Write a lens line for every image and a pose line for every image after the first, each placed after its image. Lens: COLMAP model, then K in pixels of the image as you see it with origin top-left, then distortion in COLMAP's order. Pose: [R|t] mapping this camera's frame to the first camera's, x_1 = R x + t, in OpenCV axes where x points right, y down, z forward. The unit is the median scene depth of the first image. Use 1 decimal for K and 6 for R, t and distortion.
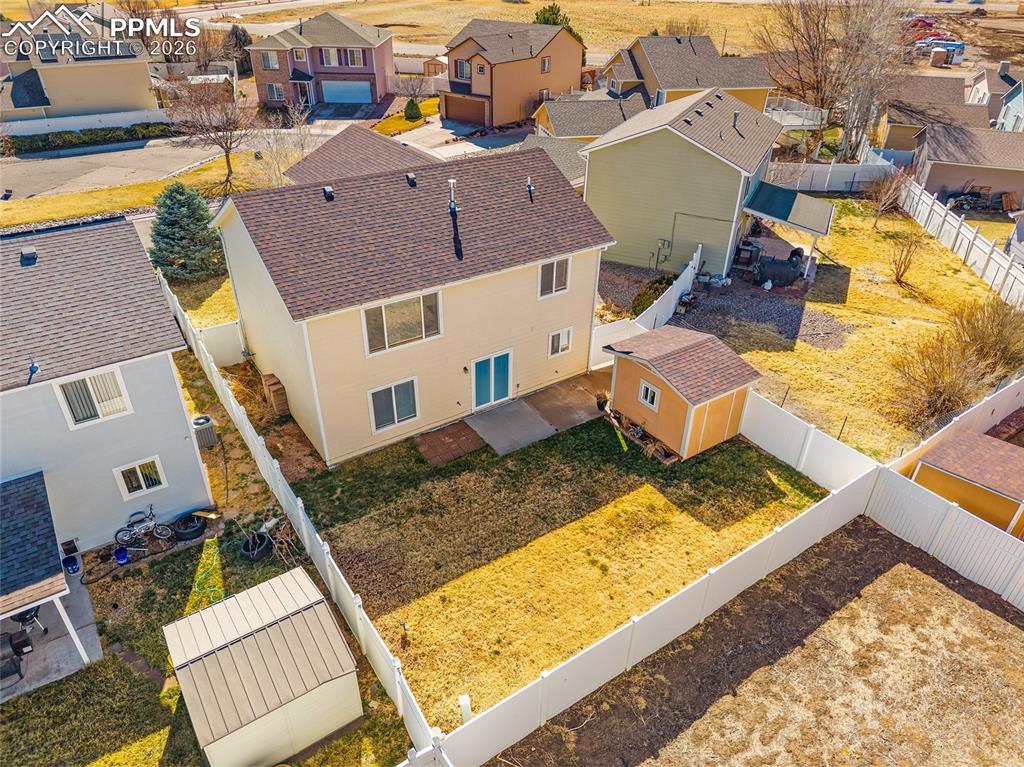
lens RADIAL K [[681.0, 0, 512.0], [0, 681.0, 383.5], [0, 0, 1]] dist [0.006932, -0.000010]
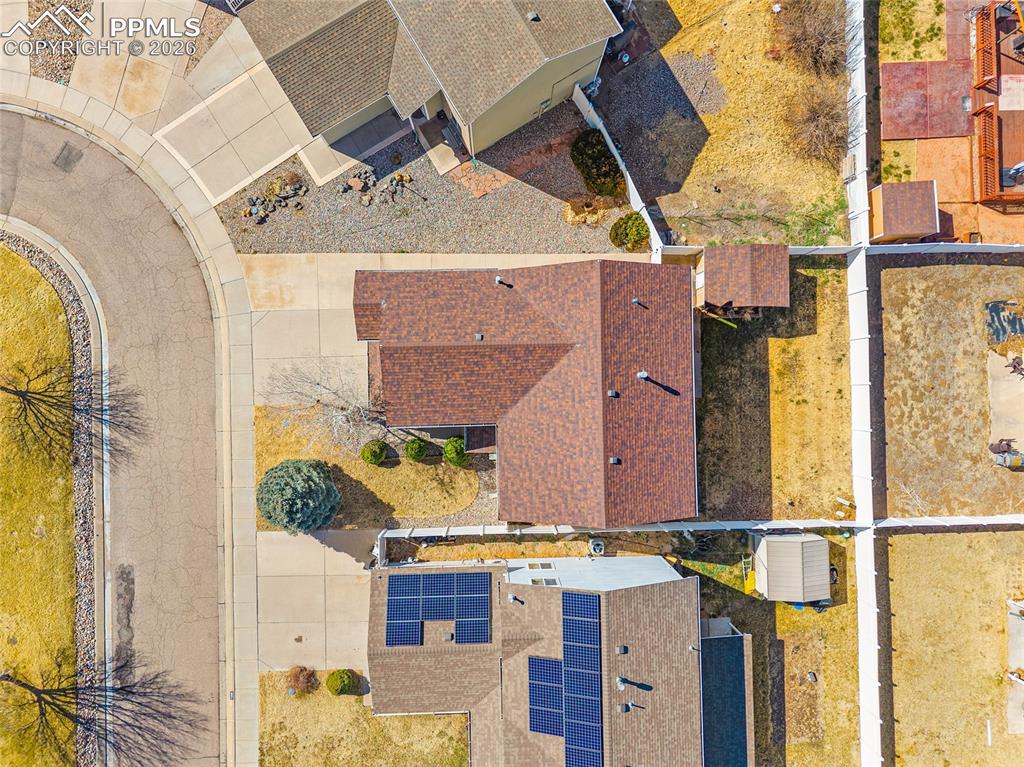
lens RADIAL K [[700.8, 0, 512.0], [0, 700.8, 383.5], [0, 0, 1]] dist [0.000903, 0.001546]
pose [[0.546141, -0.837692, 0.001714, -0.264376], [0.440942, 0.289214, 0.849662, -1.681668], [-0.712250, -0.463279, 0.527325, 0.495003]]
